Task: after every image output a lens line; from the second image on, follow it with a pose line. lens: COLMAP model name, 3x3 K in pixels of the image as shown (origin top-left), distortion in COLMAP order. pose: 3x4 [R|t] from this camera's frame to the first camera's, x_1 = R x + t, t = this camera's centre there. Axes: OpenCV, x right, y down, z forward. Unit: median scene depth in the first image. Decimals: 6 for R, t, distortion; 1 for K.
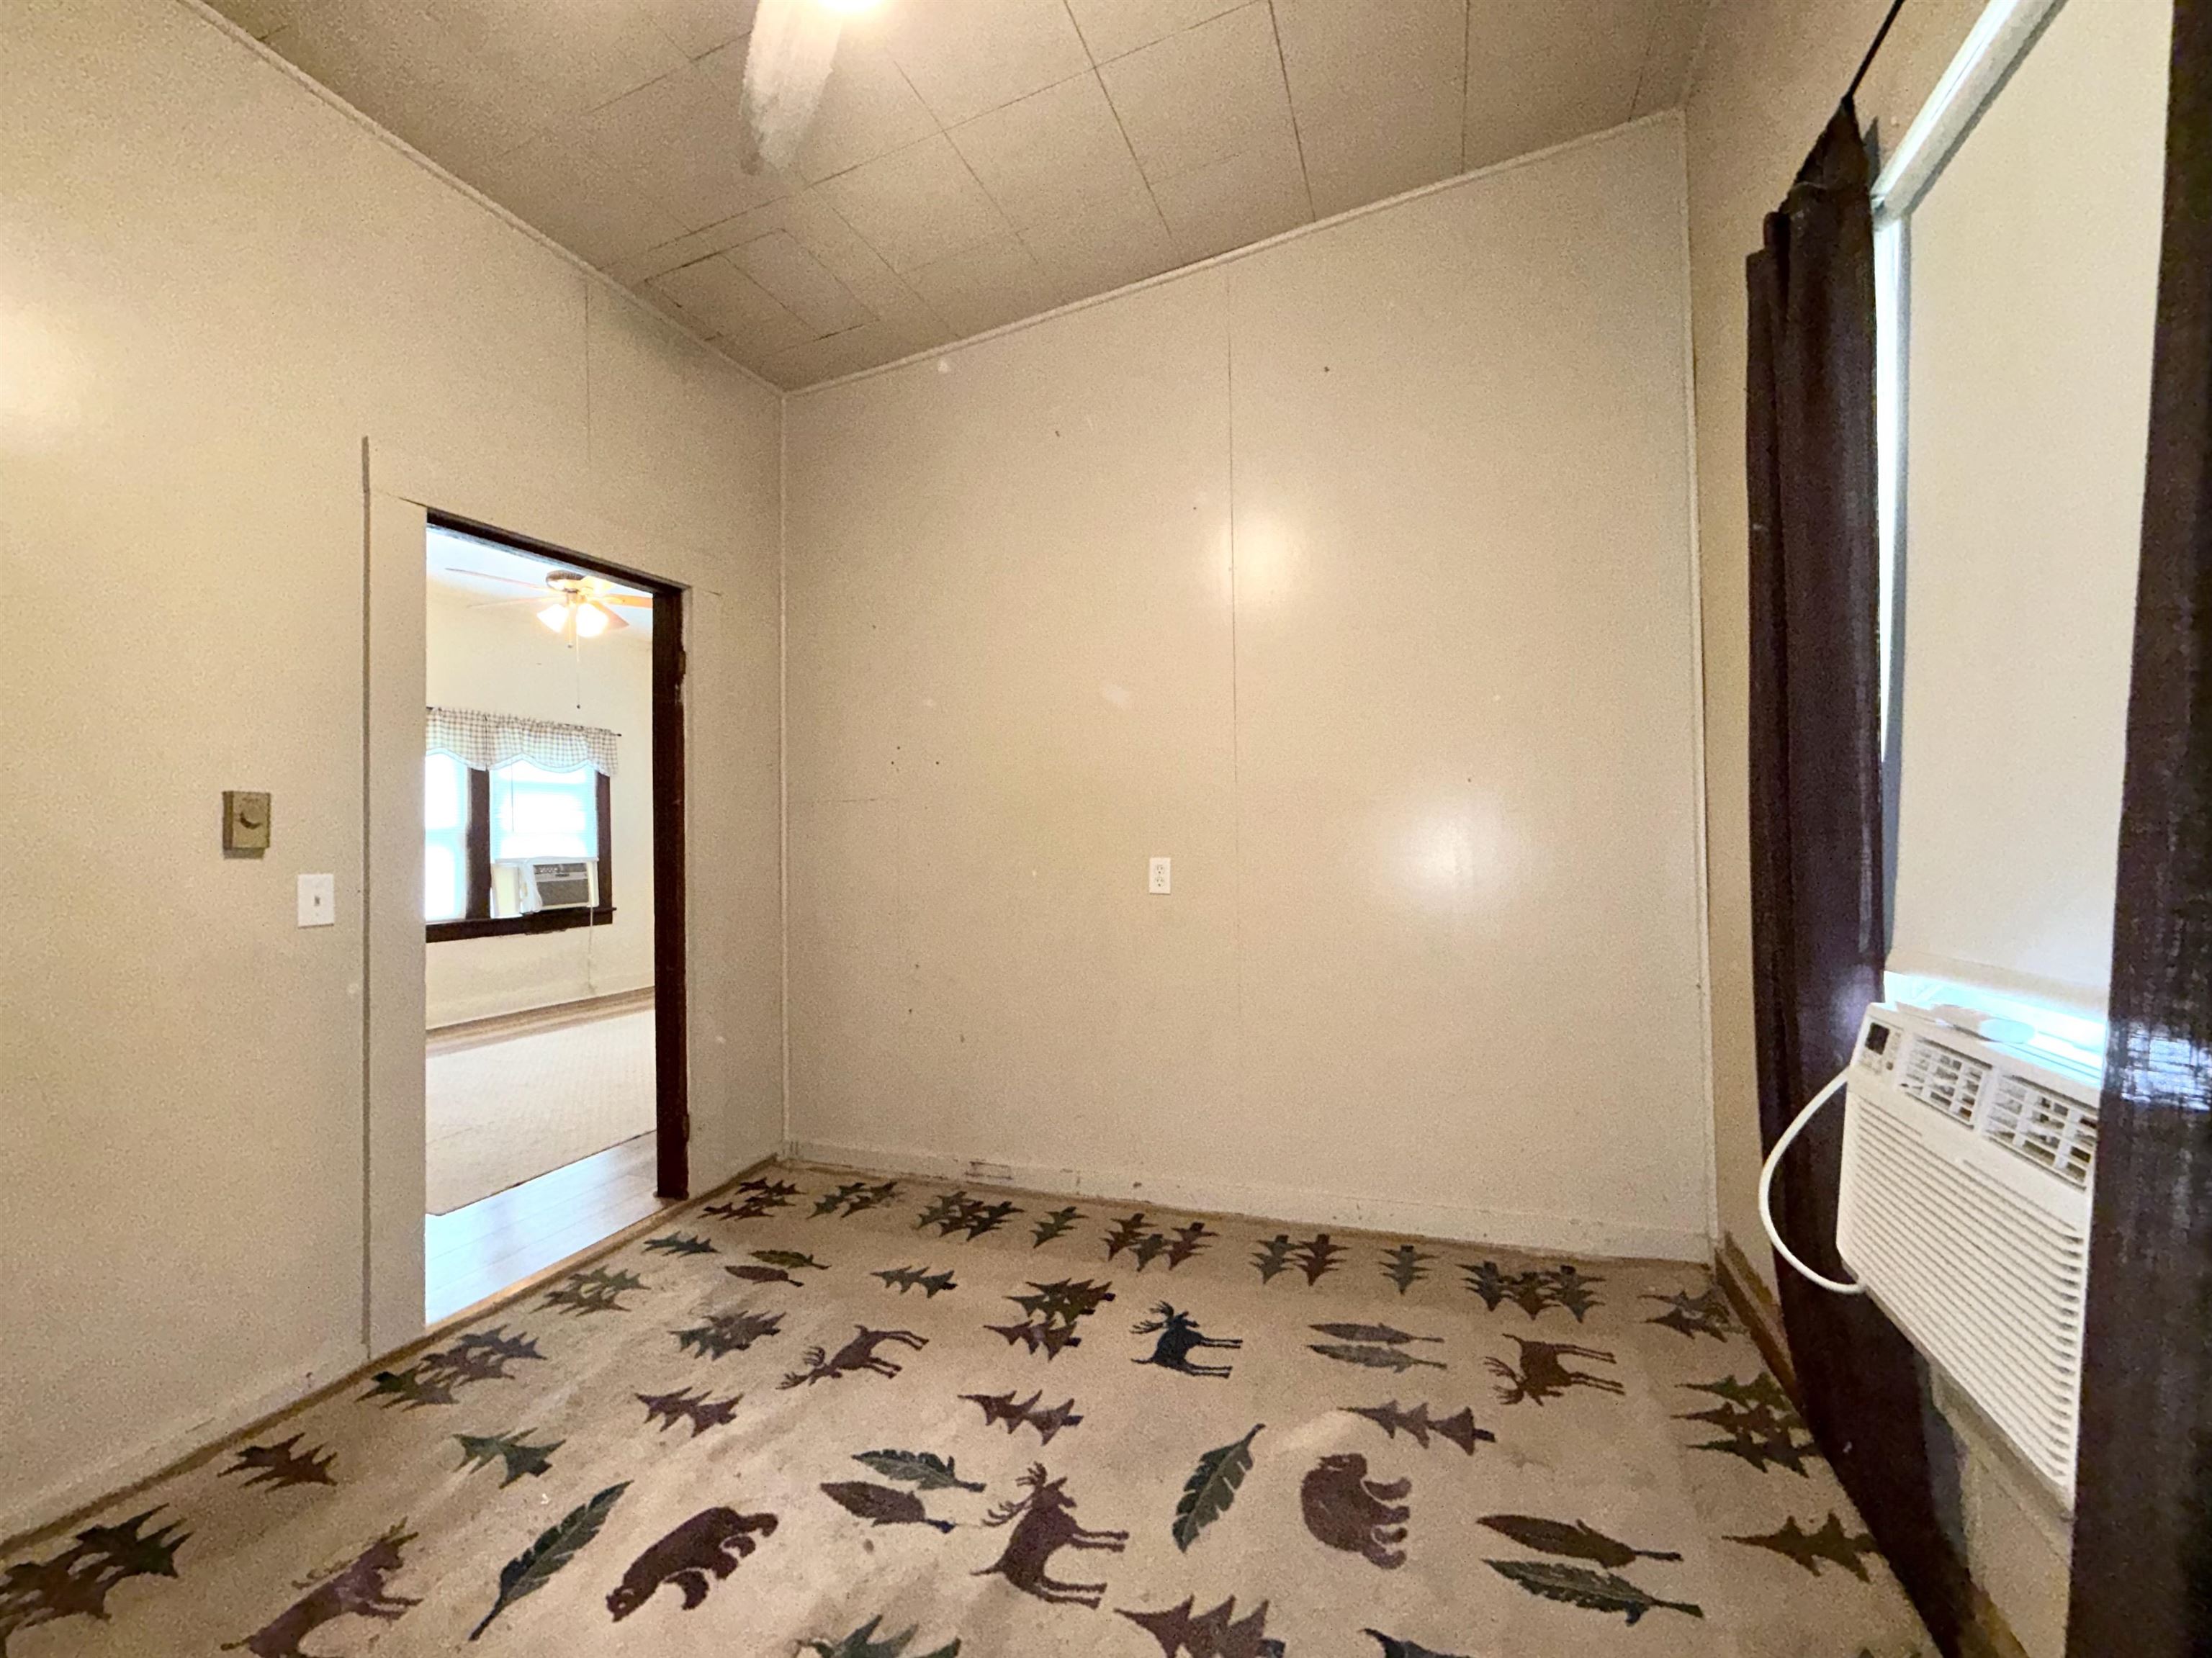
lens RADIAL K [[898.8, 0, 1107.2], [0, 898.8, 833.5], [0, 0, 1]] dist [0.000030, 0.000111]
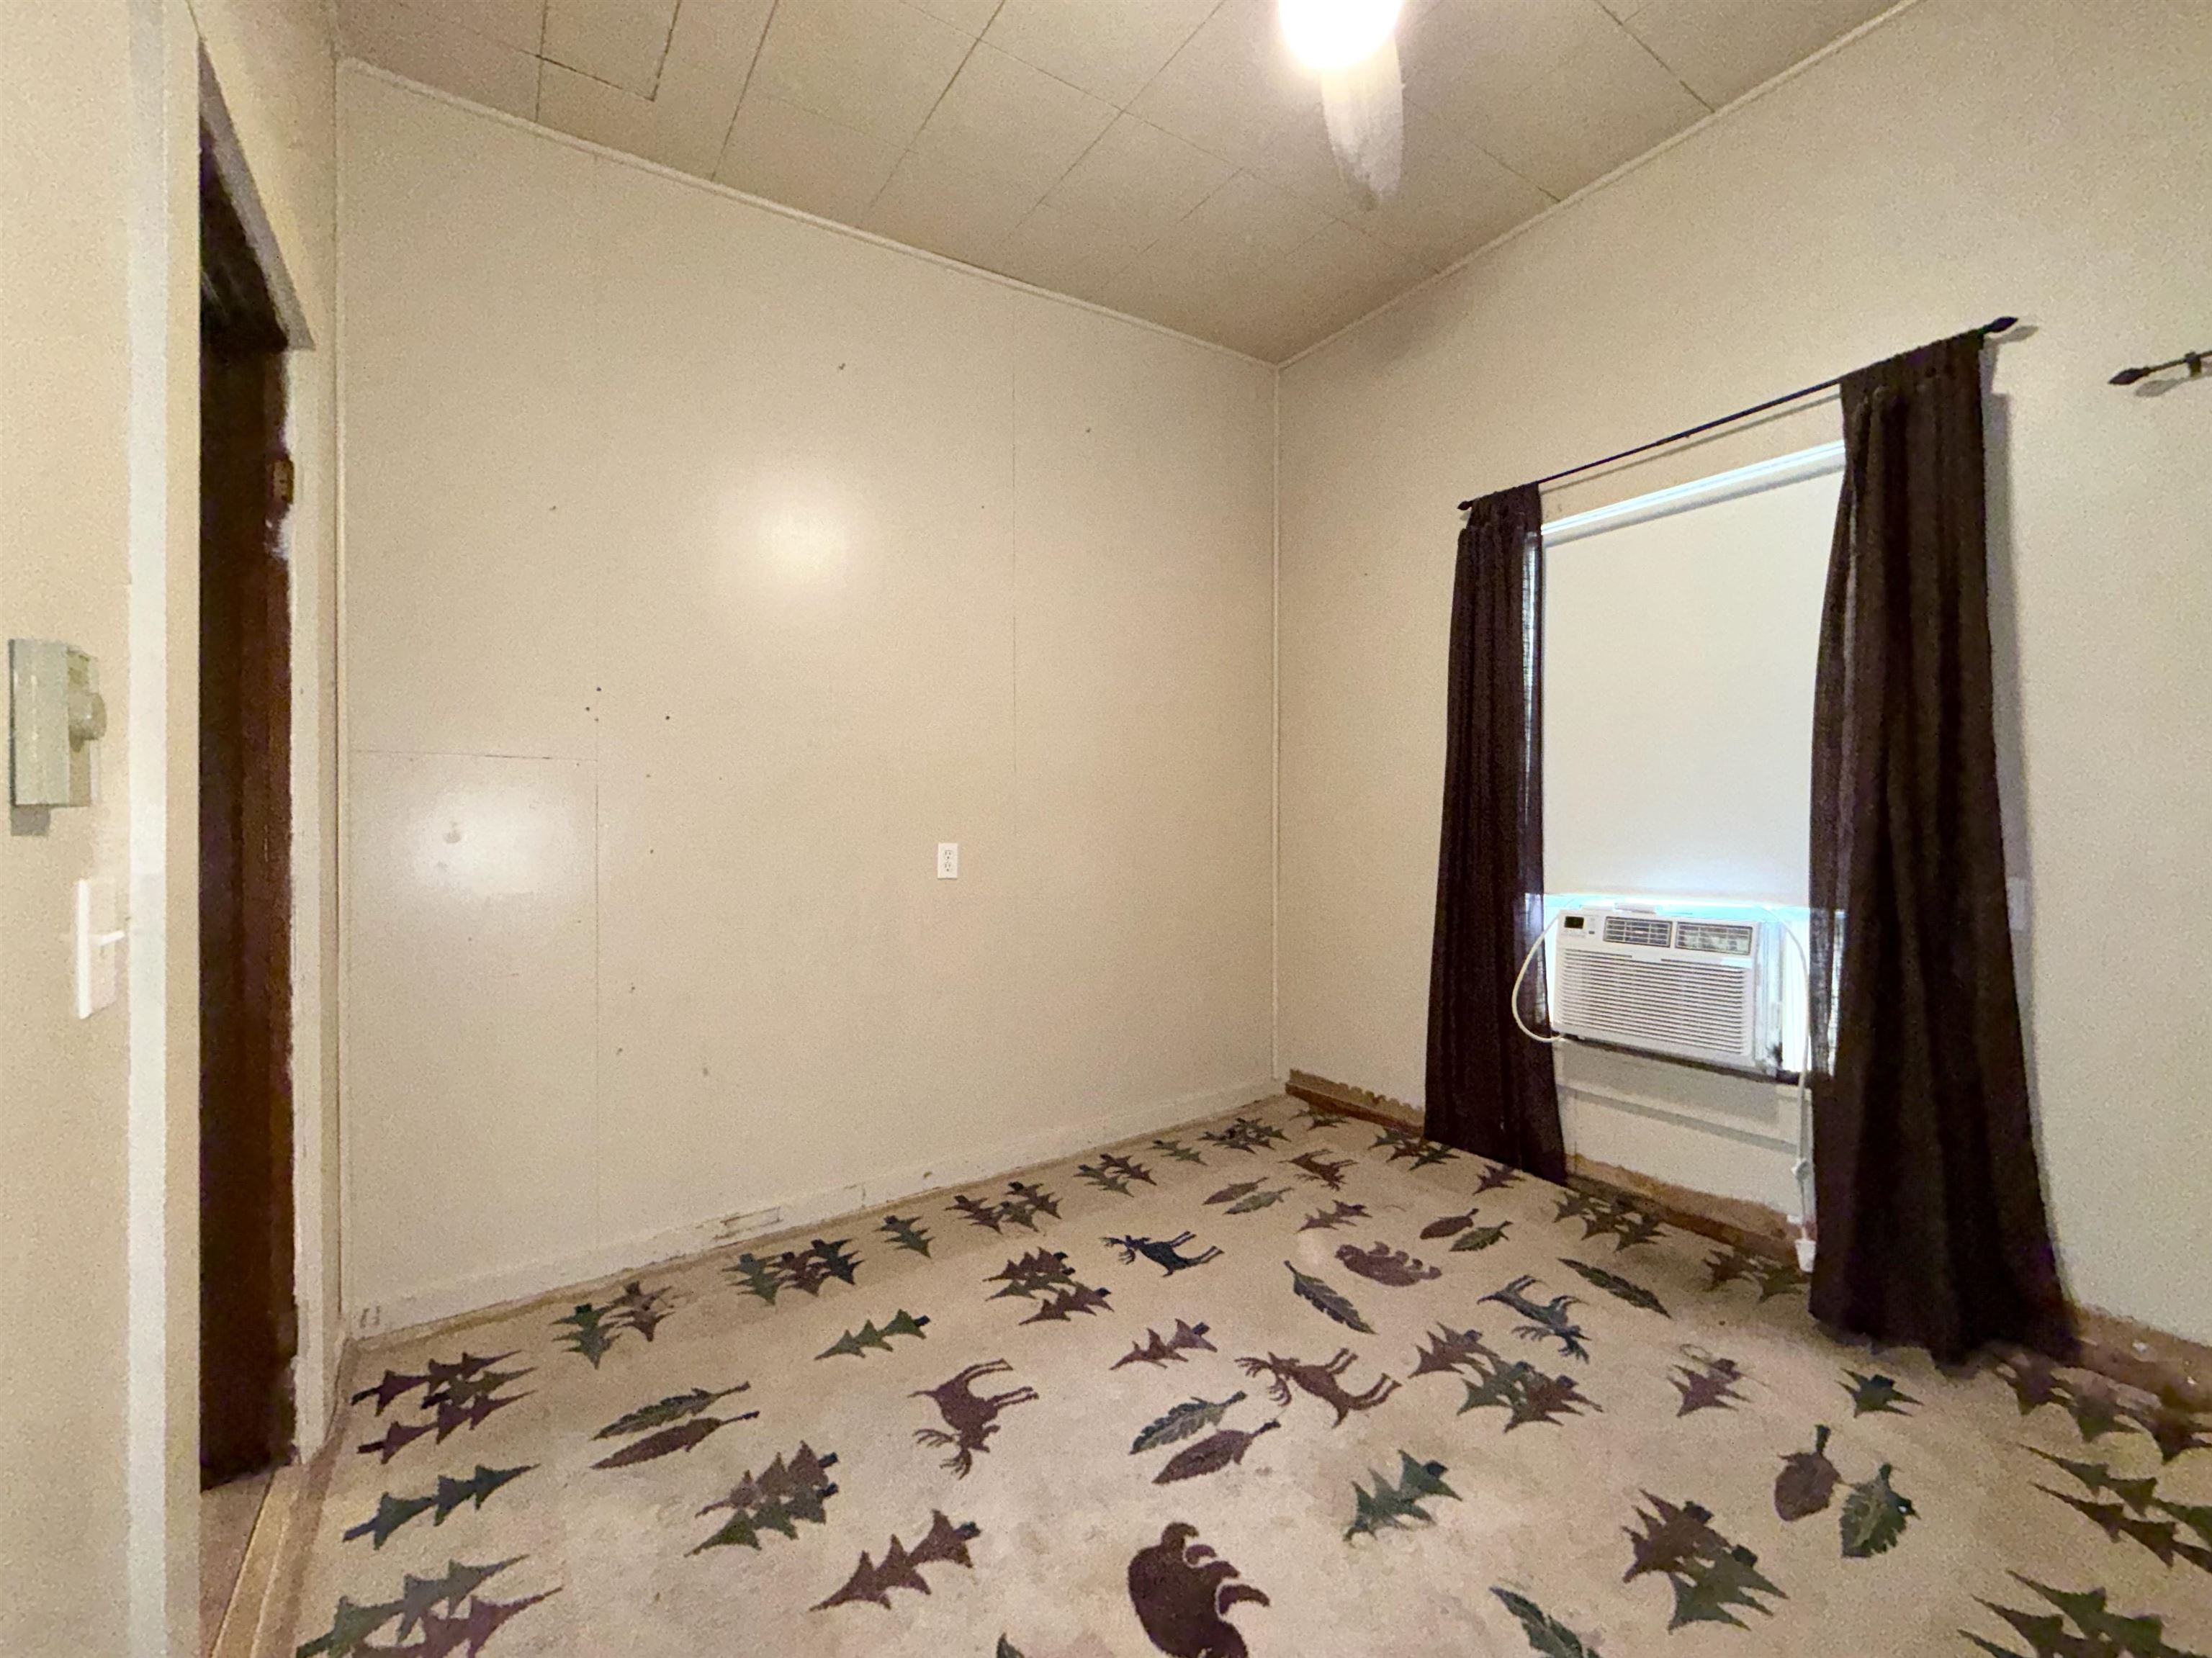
lens RADIAL K [[885.5, 0, 1106.0], [0, 885.5, 829.0], [0, 0, 1]] dist [0.001009, 0.000027]
pose [[0.557301, 0.017086, 0.830134, -0.895885], [-0.022384, 0.999734, -0.005549, 0.017105], [-0.830008, -0.015489, 0.557536, 0.401695]]
